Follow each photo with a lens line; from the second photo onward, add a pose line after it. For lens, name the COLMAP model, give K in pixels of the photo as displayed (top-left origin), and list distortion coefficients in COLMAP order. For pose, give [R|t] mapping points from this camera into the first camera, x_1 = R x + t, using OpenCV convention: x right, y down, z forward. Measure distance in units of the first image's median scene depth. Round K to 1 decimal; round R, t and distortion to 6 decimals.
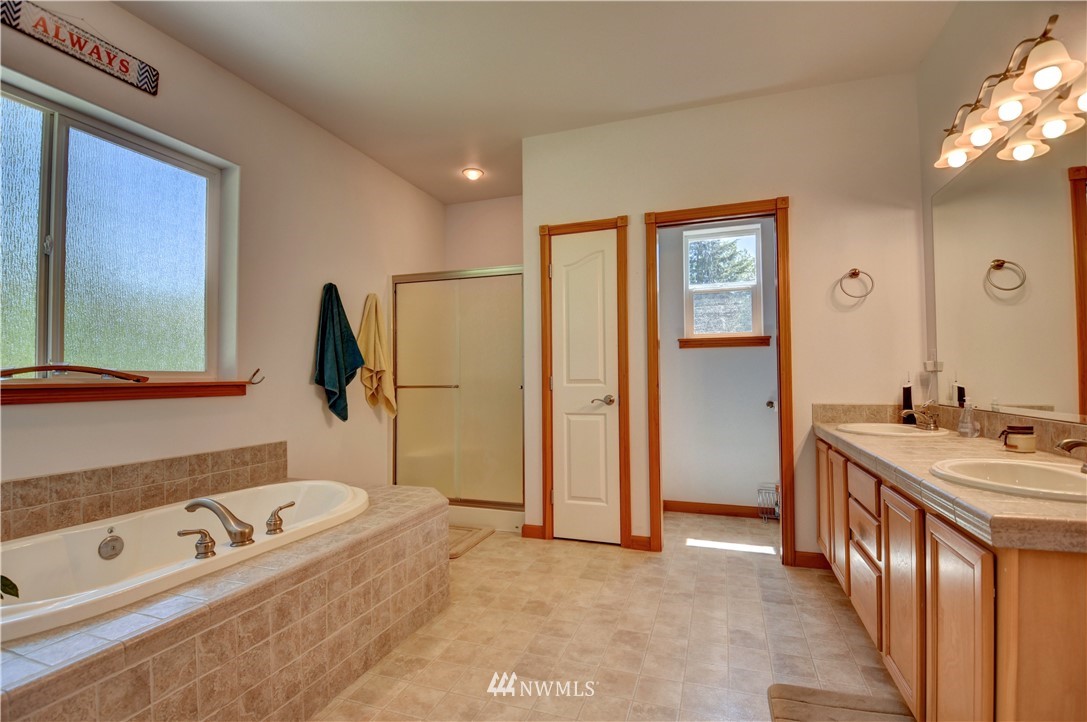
lens RADIAL K [[521.3, 0, 522.5], [0, 521.3, 360.0], [0, 0, 1]] dist [0.000402, -0.017150]
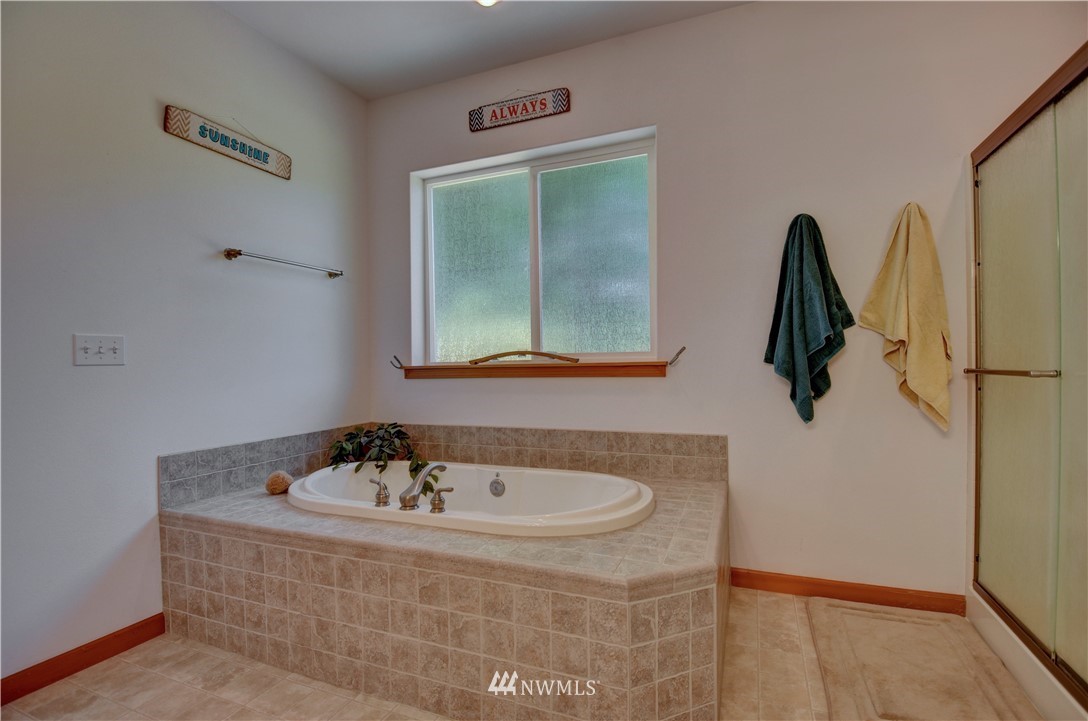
lens RADIAL K [[484.1, 0, 557.2], [0, 484.1, 365.3], [0, 0, 1]] dist [0.013826, -0.024055]
pose [[0.002499, 0.013560, -0.999905, 0.433535], [0.049142, 0.998698, 0.013666, 0.037455], [0.998789, -0.049171, 0.001830, 1.127154]]
